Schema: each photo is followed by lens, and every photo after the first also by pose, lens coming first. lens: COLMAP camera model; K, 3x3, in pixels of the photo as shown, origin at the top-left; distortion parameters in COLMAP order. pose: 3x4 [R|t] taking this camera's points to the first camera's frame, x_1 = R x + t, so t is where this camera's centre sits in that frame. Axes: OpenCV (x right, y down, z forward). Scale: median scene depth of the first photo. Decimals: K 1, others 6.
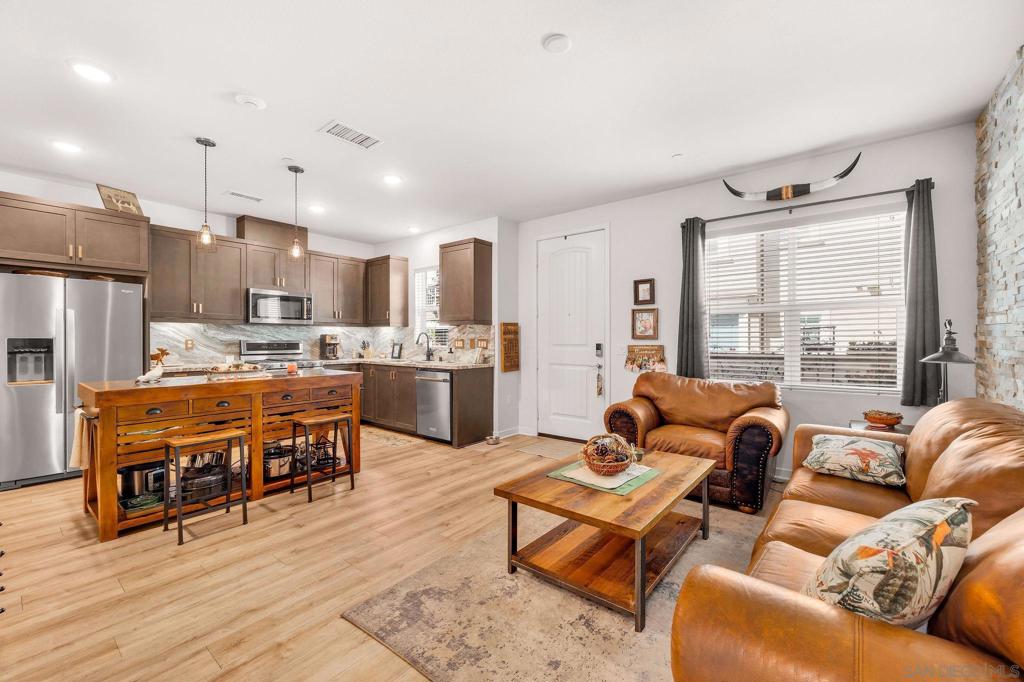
lens RADIAL K [[439.2, 0, 486.7], [0, 439.2, 341.5], [0, 0, 1]] dist [0.002622, 0.000283]
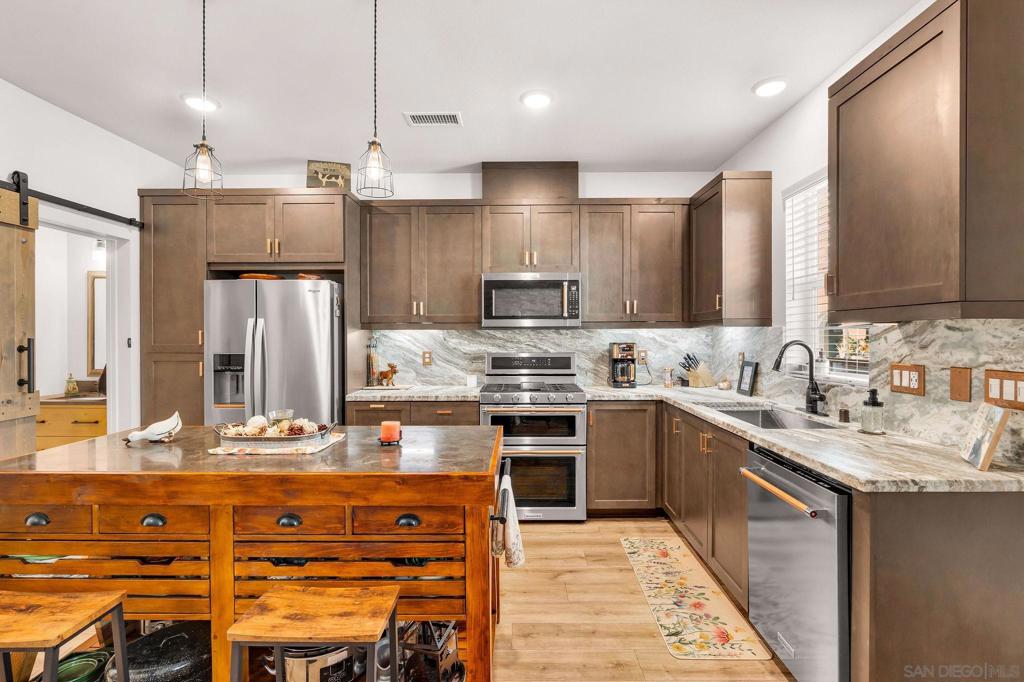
lens RADIAL K [[460.2, 0, 520.9], [0, 460.2, 336.5], [0, 0, 1]] dist [-0.014251, 0.002035]
pose [[0.666598, -0.004184, -0.745405, -0.002159], [0.002789, 0.999991, -0.003119, -0.028301], [0.745412, 0.000000, 0.666604, 0.639051]]
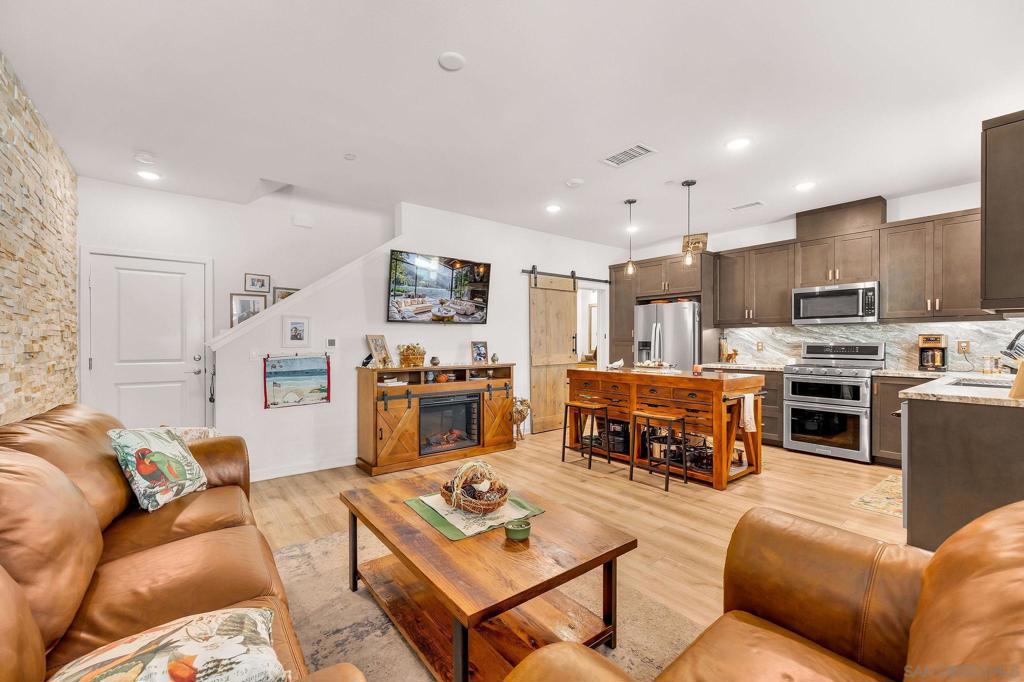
lens RADIAL K [[406.5, 0, 504.6], [0, 406.5, 342.1], [0, 0, 1]] dist [-0.001589, -0.000129]
pose [[-0.206388, -0.000070, -0.978470, 0.497273], [-0.004107, 0.999991, 0.000795, -0.002229], [0.978462, 0.004183, -0.206387, 0.607295]]
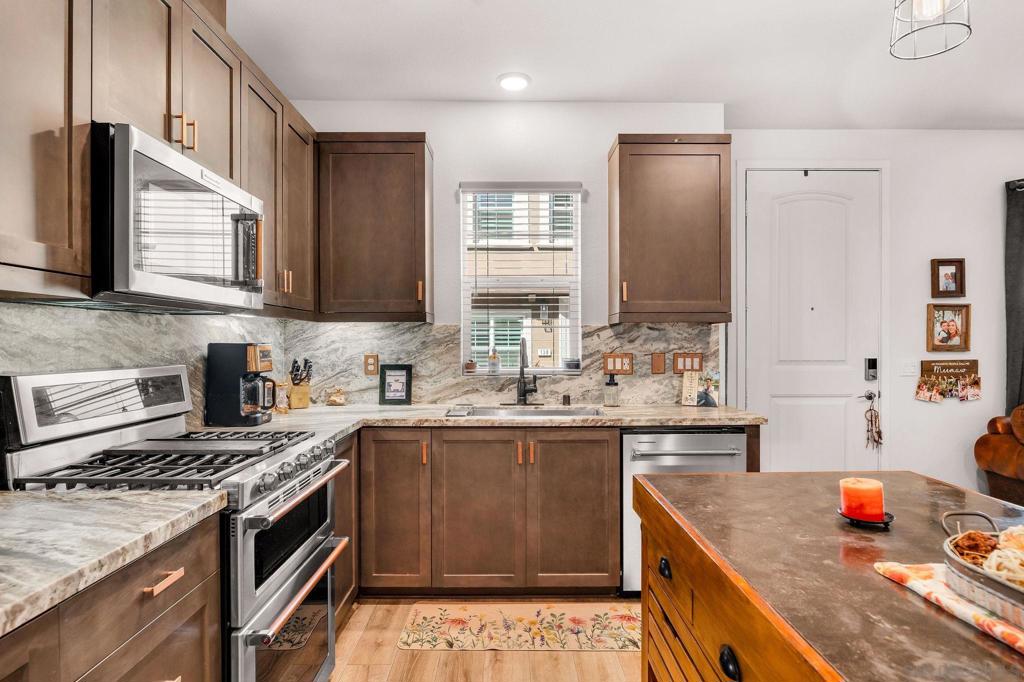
lens RADIAL K [[574.3, 0, 489.7], [0, 574.3, 340.4], [0, 0, 1]] dist [-0.000505, 0.000379]
pose [[0.744204, 0.000131, 0.667953, -0.627246], [0.007071, 0.999942, -0.008074, -0.016680], [-0.667915, 0.010732, 0.744160, 0.729117]]
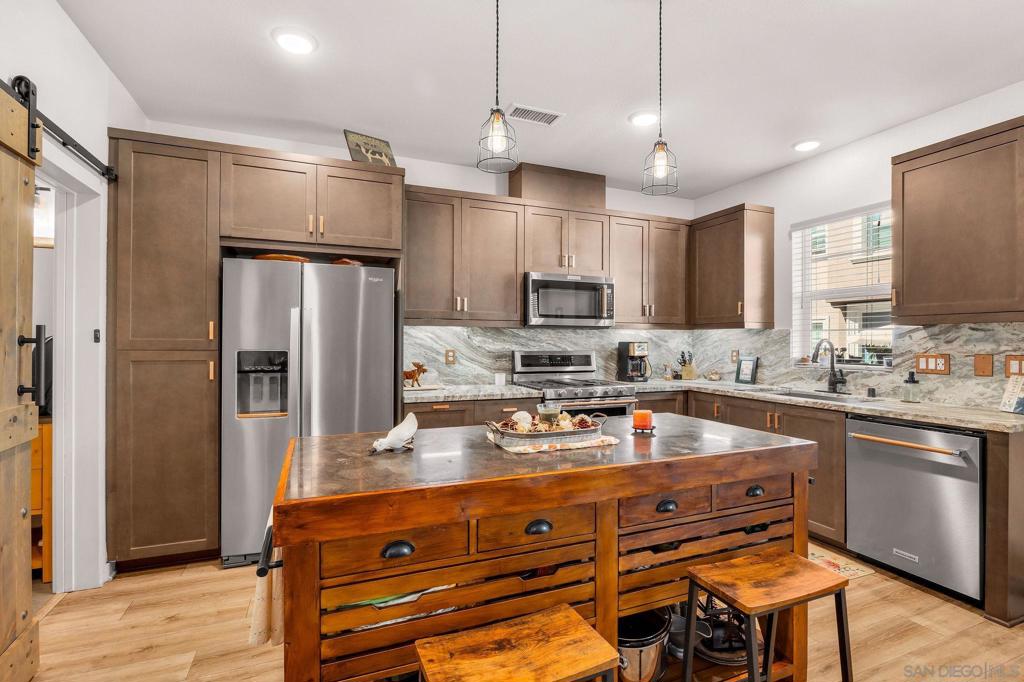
lens RADIAL K [[460.2, 0, 502.8], [0, 460.2, 338.0], [0, 0, 1]] dist [-0.014251, 0.002035]
pose [[0.896763, -0.001127, -0.442509, -0.292902], [-0.004380, 0.999925, -0.011421, -0.016395], [0.442489, 0.012180, 0.896691, 0.401831]]
